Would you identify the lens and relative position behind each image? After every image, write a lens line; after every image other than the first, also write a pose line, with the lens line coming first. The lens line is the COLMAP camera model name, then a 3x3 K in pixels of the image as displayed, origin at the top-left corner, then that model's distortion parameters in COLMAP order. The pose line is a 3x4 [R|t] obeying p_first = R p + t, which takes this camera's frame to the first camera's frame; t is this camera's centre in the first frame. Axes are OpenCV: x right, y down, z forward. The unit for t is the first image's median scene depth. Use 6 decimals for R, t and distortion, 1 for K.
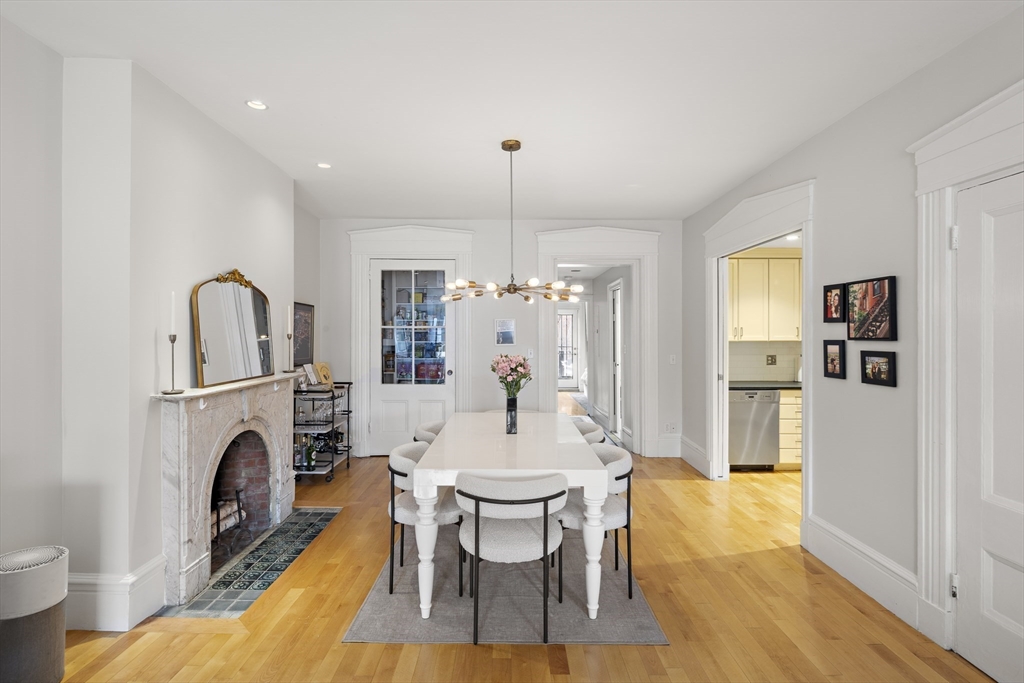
lens RADIAL K [[496.6, 0, 508.3], [0, 496.6, 336.1], [0, 0, 1]] dist [-0.001408, -0.003293]
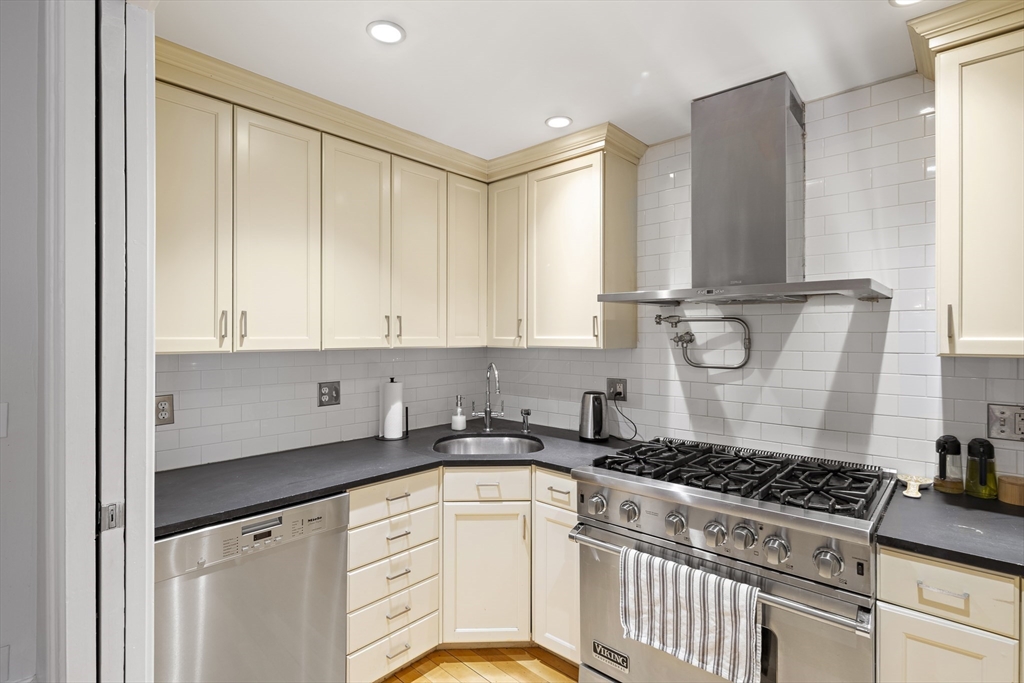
lens RADIAL K [[496.6, 0, 515.7], [0, 496.6, 336.6], [0, 0, 1]] dist [-0.001408, -0.003293]
pose [[0.672981, 0.001420, 0.739658, 0.341291], [-0.001980, 0.999998, -0.000119, -0.000367], [-0.739657, -0.001385, 0.672983, 0.629549]]
